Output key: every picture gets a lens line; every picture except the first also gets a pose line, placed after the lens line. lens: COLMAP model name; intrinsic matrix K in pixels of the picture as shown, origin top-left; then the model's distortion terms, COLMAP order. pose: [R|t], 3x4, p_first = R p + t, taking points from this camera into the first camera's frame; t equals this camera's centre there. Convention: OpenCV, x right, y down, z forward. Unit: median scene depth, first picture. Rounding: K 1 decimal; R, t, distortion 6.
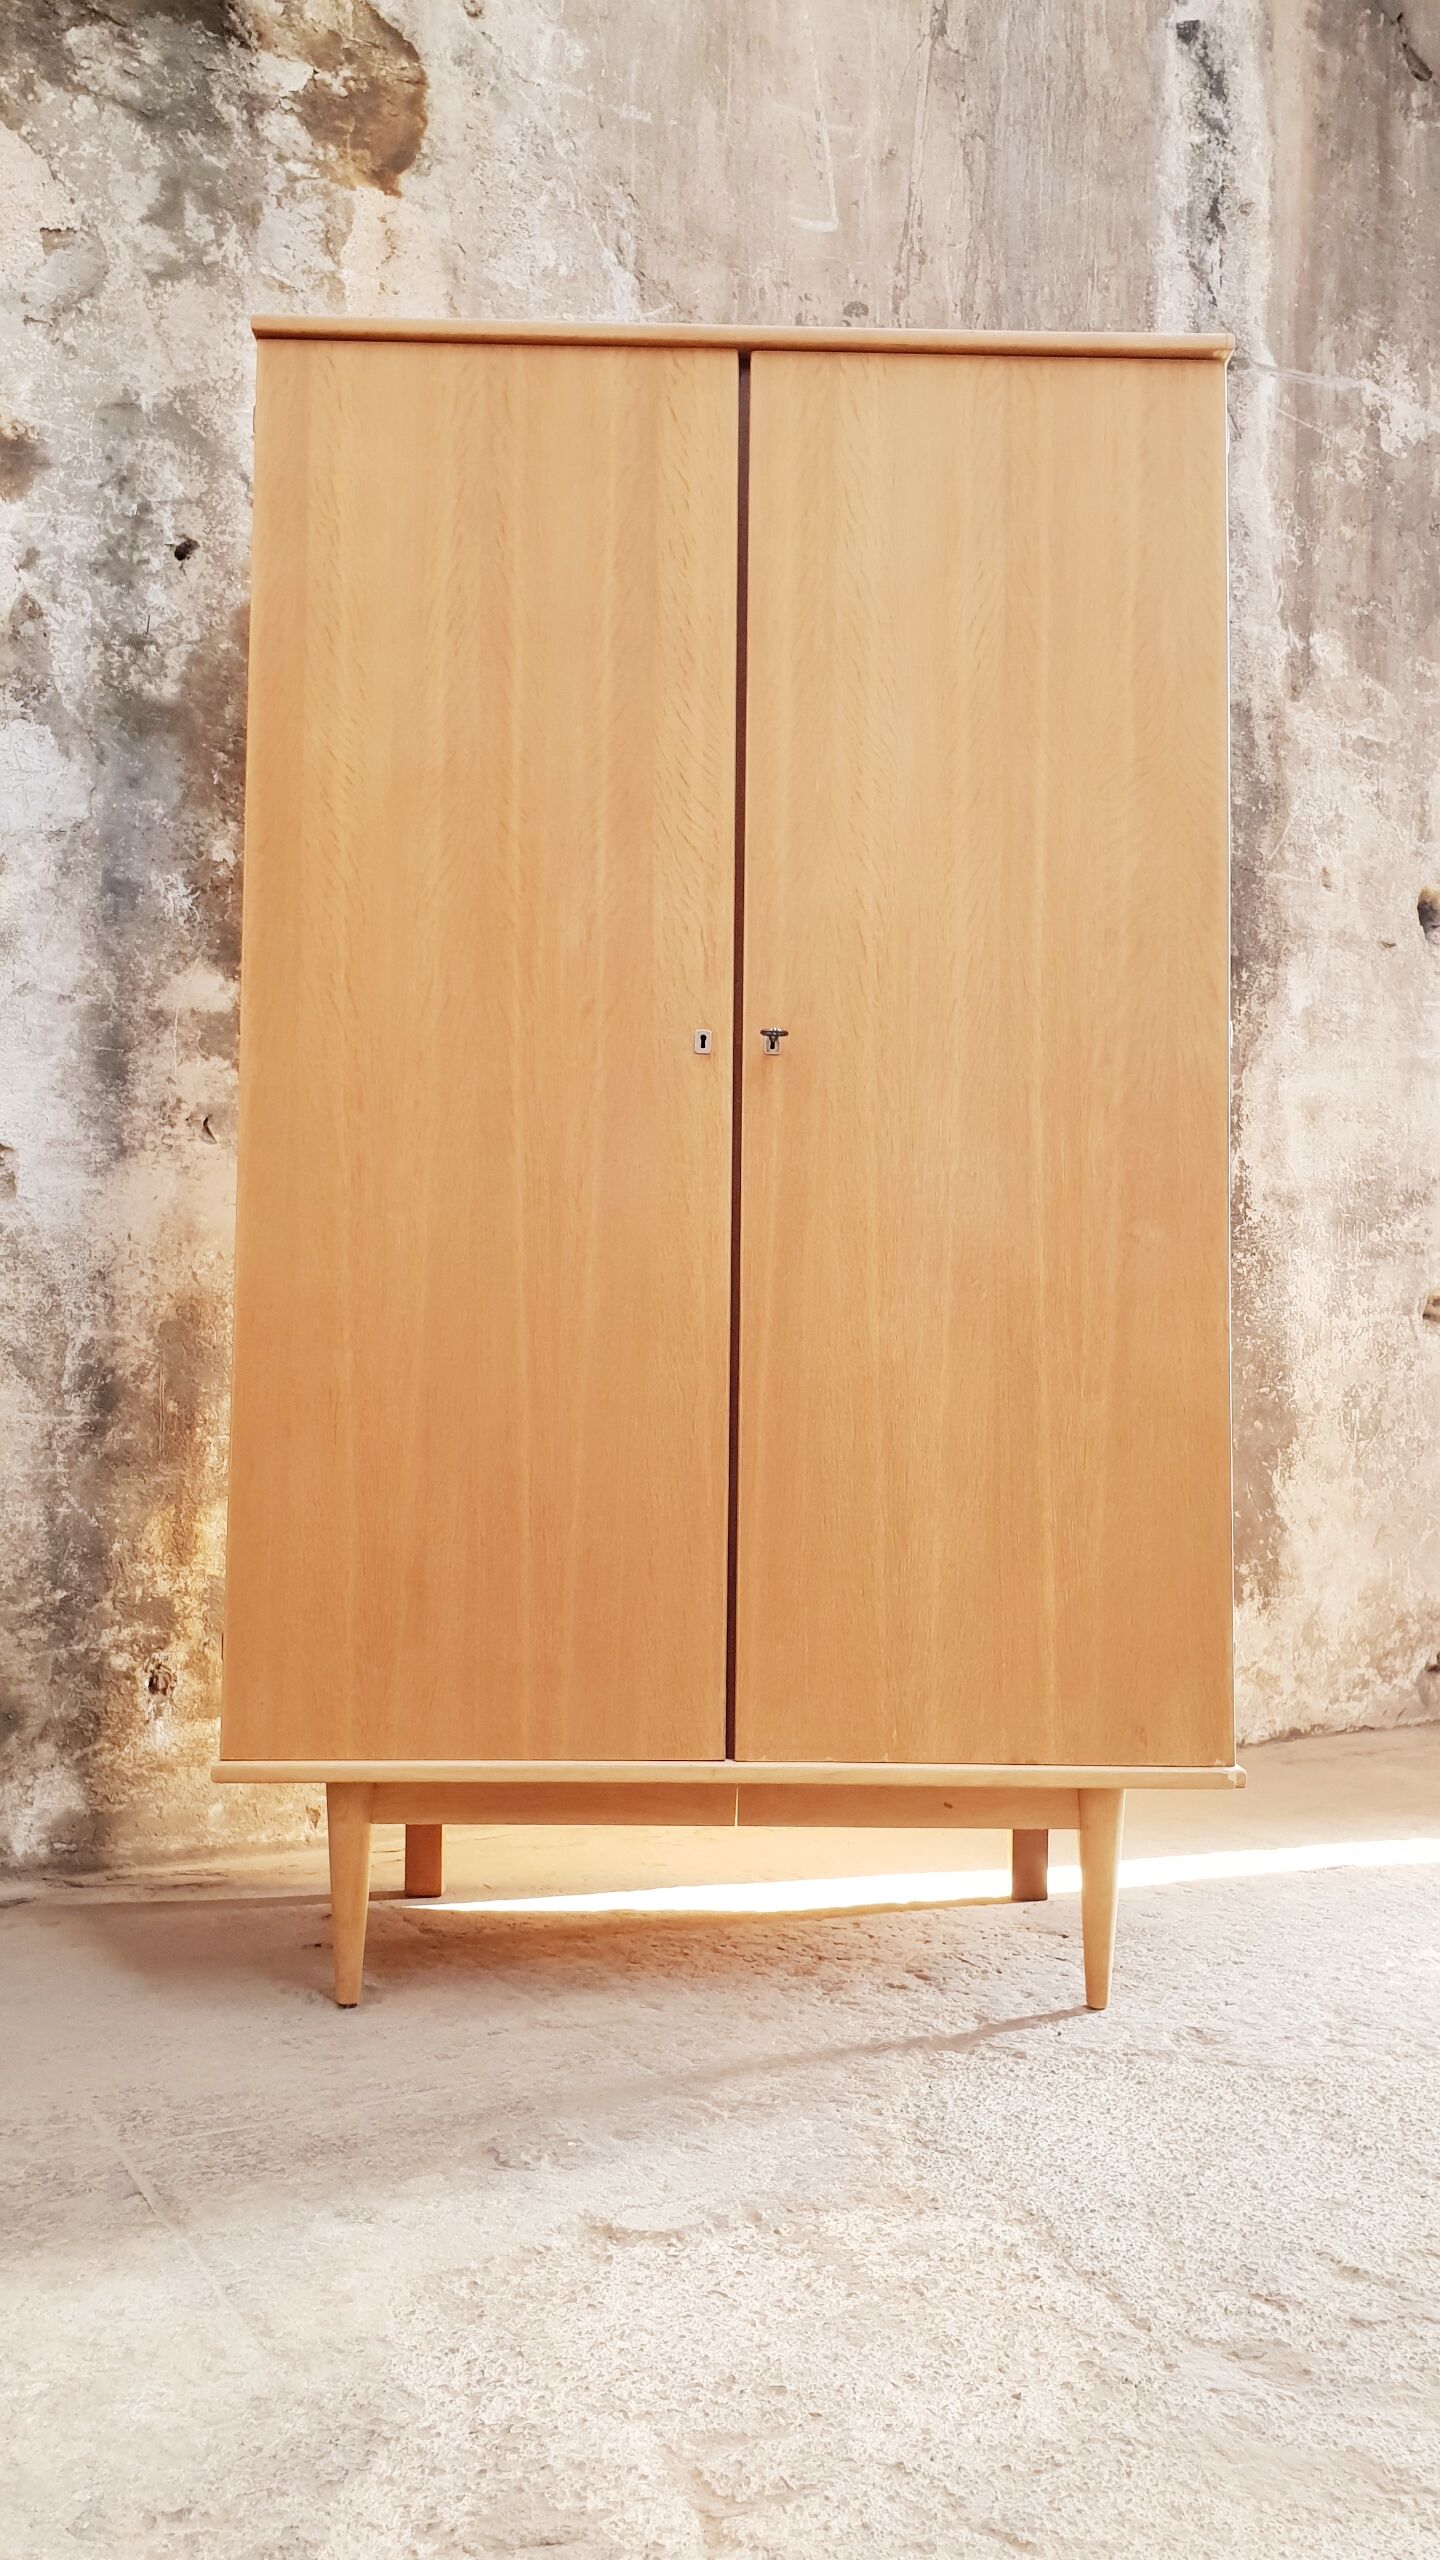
lens RADIAL K [[2035.2, 0, 768.1], [0, 2035.2, 1265.4], [0, 0, 1]] dist [-0.061415, 0.127735]
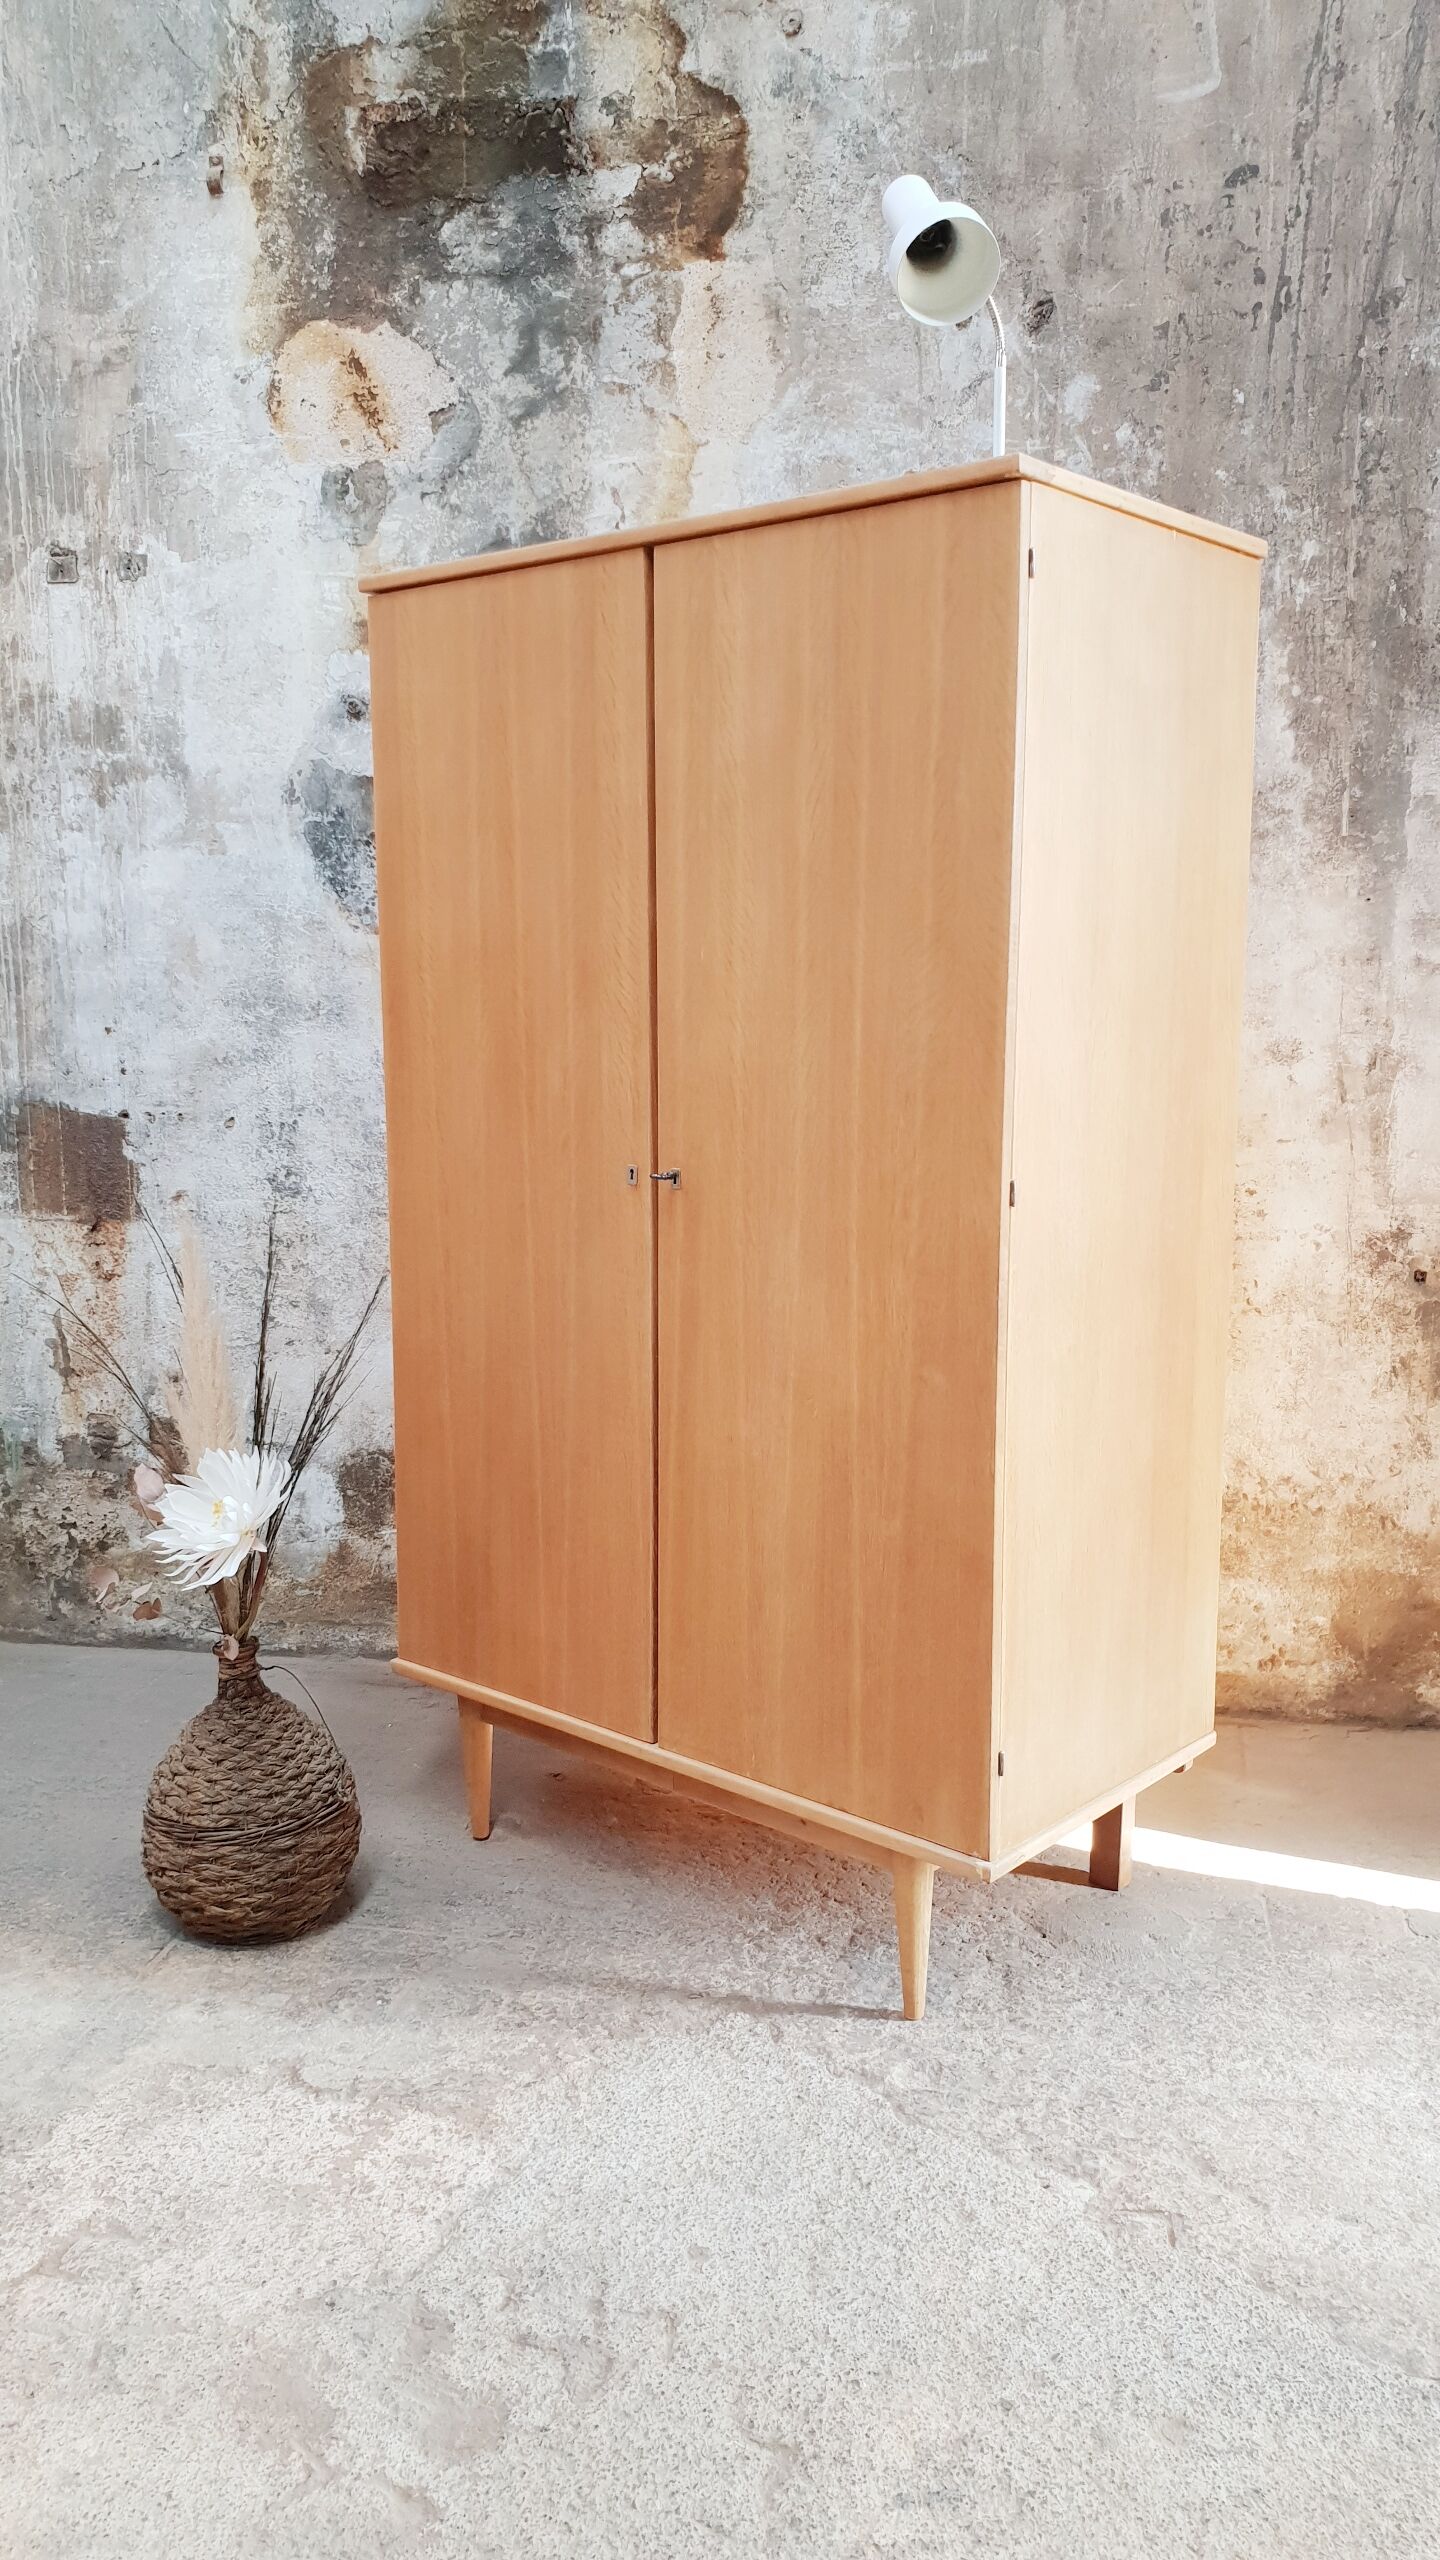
lens RADIAL K [[2009.7, 0, 759.5], [0, 2009.7, 1276.4], [0, 0, 1]] dist [-0.029641, 0.076184]
pose [[0.749330, 0.094508, -0.655418, 0.604998], [0.053041, 0.978017, 0.201667, -0.215158], [0.660069, -0.185879, 0.727845, 0.129946]]
